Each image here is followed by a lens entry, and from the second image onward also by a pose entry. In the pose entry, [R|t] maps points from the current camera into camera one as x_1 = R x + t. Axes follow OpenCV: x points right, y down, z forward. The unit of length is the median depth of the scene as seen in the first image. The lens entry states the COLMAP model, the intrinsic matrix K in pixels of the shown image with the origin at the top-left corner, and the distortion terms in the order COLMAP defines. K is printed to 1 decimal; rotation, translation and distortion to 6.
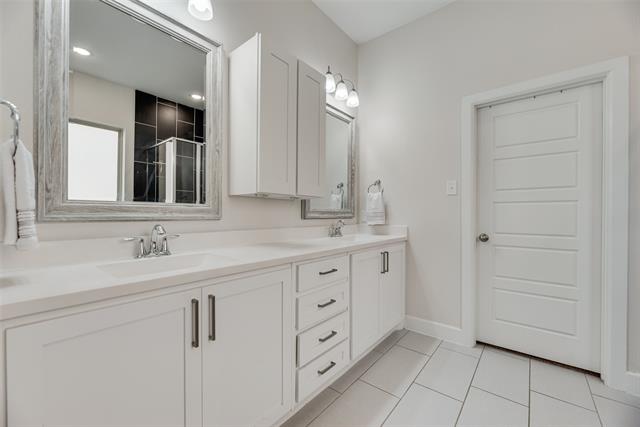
lens RADIAL K [[257.1, 0, 324.5], [0, 257.1, 215.2], [0, 0, 1]] dist [-0.006596, 0.000548]
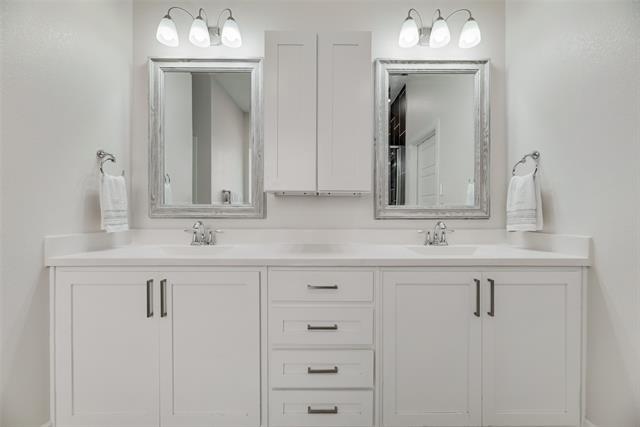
lens RADIAL K [[257.1, 0, 321.9], [0, 257.1, 215.8], [0, 0, 1]] dist [-0.006596, 0.000548]
pose [[0.638216, 0.000757, -0.769857, 0.428123], [-0.001114, 0.999999, 0.000060, 0.004545], [0.769857, 0.000819, 0.638216, 0.356458]]
